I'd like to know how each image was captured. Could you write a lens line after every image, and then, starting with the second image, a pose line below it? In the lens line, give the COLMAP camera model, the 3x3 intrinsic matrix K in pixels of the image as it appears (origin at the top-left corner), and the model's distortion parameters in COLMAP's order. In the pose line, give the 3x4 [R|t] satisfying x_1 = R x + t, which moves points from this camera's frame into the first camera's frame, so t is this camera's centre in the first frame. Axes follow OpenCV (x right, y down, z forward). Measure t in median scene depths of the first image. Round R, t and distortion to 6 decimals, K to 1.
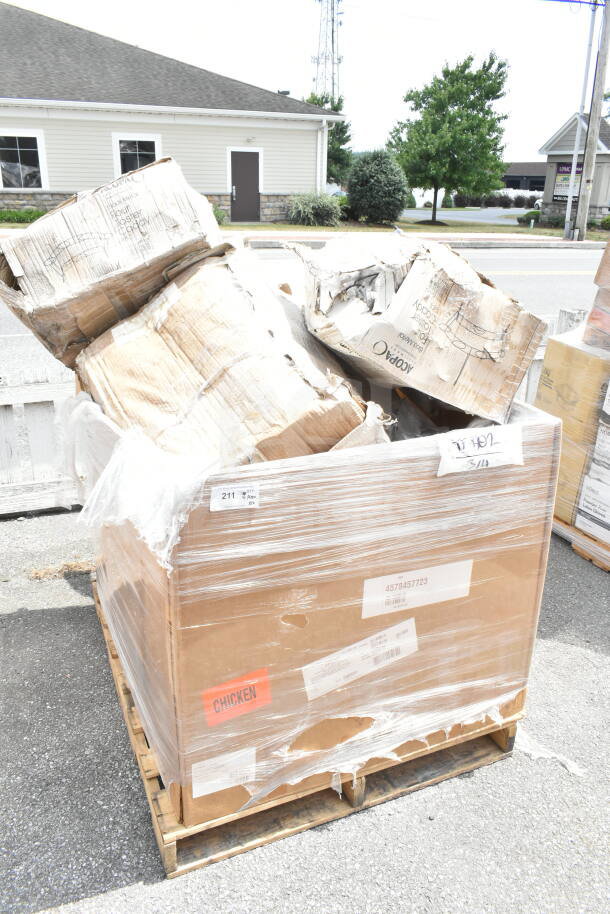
lens RADIAL K [[704.3, 0, 300.7], [0, 704.3, 459.9], [0, 0, 1]] dist [-0.015371, 0.003140]
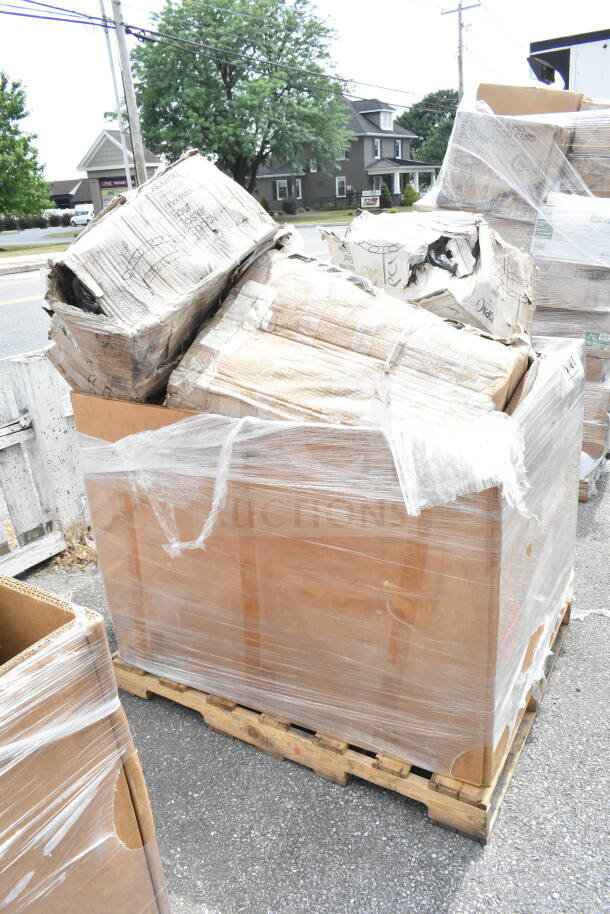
lens RADIAL K [[704.3, 0, 300.7], [0, 704.3, 459.9], [0, 0, 1]] dist [-0.015371, 0.003140]
pose [[0.806132, -0.268928, 0.527095, -0.709166], [0.281582, 0.957781, 0.058020, -0.061017], [-0.520445, 0.101649, 0.847824, 0.202747]]
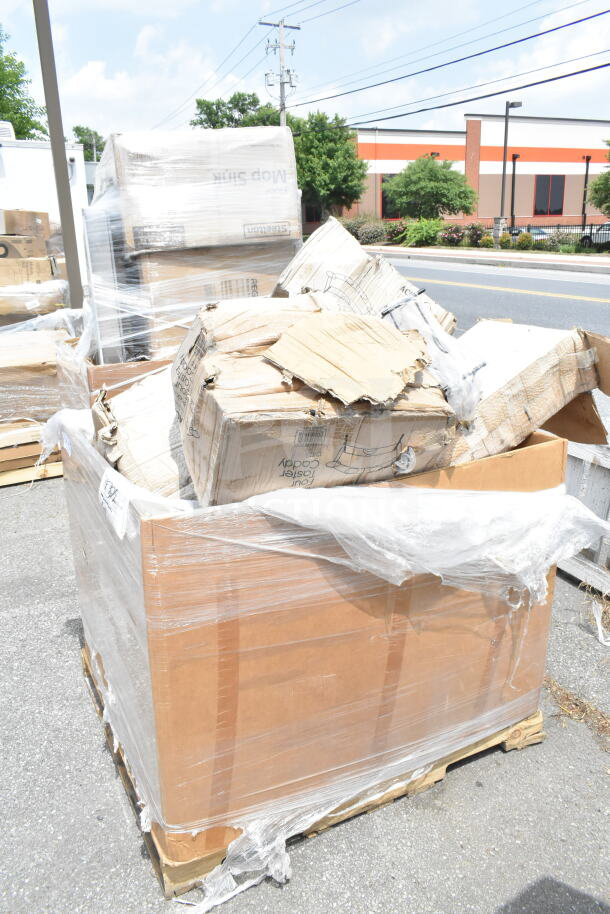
lens RADIAL K [[704.3, 0, 300.7], [0, 704.3, 459.9], [0, 0, 1]] dist [-0.015371, 0.003140]
pose [[0.053010, 0.288436, -0.956031, 1.080505], [-0.344552, 0.903867, 0.253593, -0.368043], [0.937270, 0.315959, 0.147295, 0.963652]]
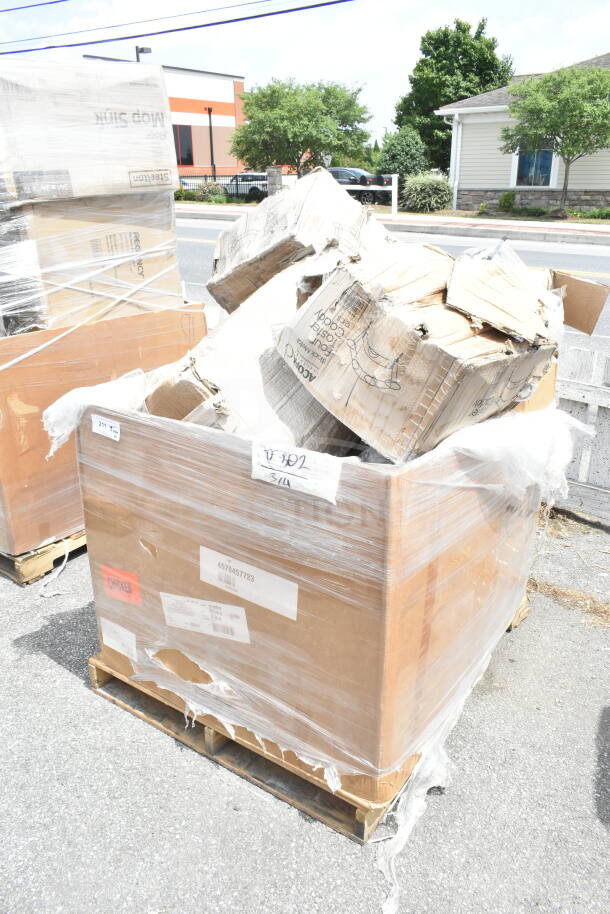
lens RADIAL K [[704.3, 0, 300.7], [0, 704.3, 459.9], [0, 0, 1]] dist [-0.015371, 0.003140]
pose [[0.527484, 0.298230, -0.795500, 0.907302], [-0.297869, 0.941843, 0.155581, -0.158719], [0.795635, 0.154888, 0.585640, 0.397172]]
